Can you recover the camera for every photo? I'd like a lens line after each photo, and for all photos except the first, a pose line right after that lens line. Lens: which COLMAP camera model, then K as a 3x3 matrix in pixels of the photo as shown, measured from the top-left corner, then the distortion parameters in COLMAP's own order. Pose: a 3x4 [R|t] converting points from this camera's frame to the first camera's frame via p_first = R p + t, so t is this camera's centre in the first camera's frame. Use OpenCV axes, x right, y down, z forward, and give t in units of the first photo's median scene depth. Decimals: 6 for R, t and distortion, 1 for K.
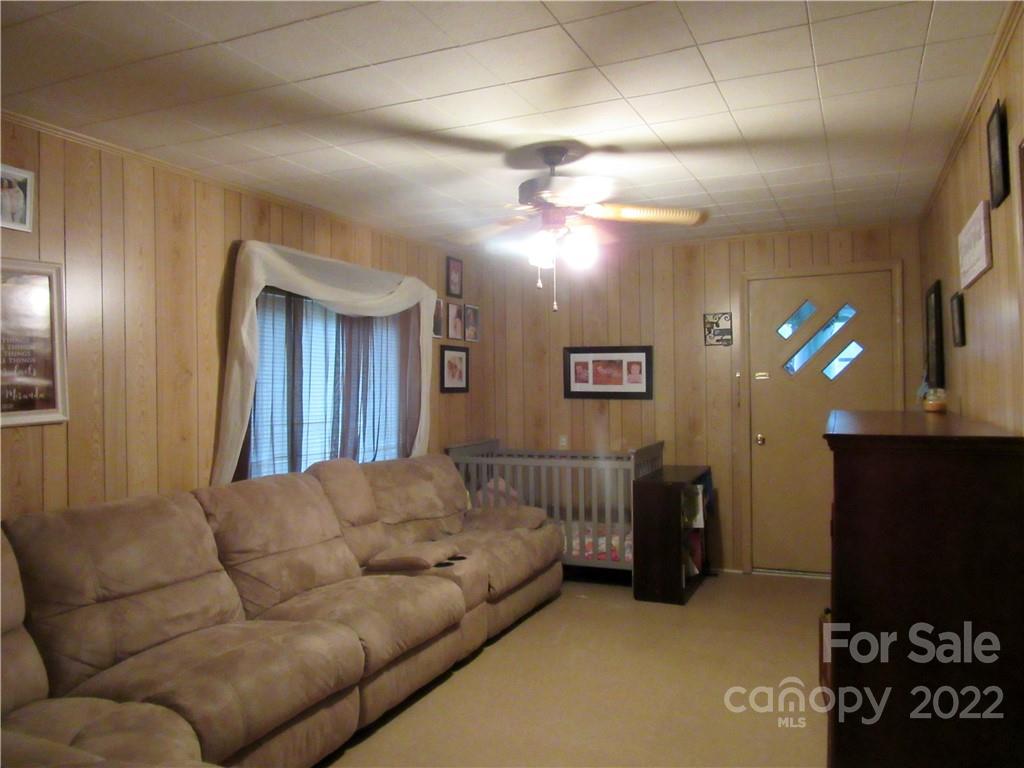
lens RADIAL K [[765.5, 0, 511.8], [0, 765.5, 382.1], [0, 0, 1]] dist [-0.008875, 0.001023]
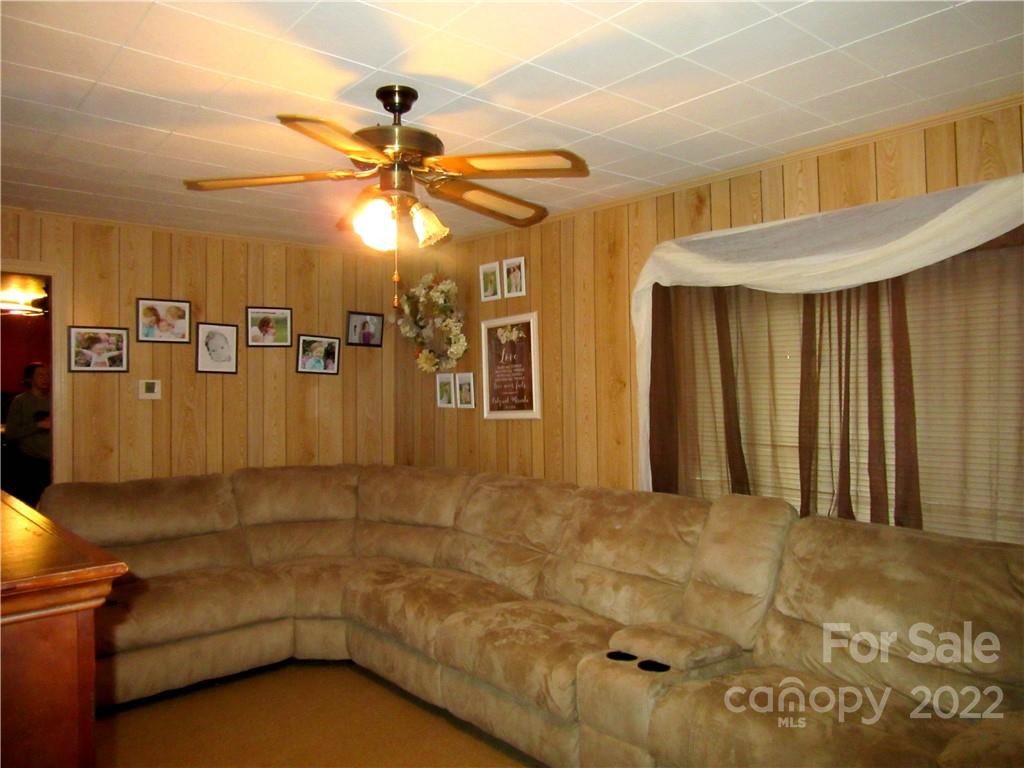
lens RADIAL K [[765.5, 0, 511.6], [0, 765.5, 382.3], [0, 0, 1]] dist [-0.008875, 0.001023]
pose [[-0.412004, 0.003410, -0.911176, 0.658417], [0.016845, 0.999851, -0.003875, -0.012075], [0.911026, -0.016945, -0.412000, 1.331650]]
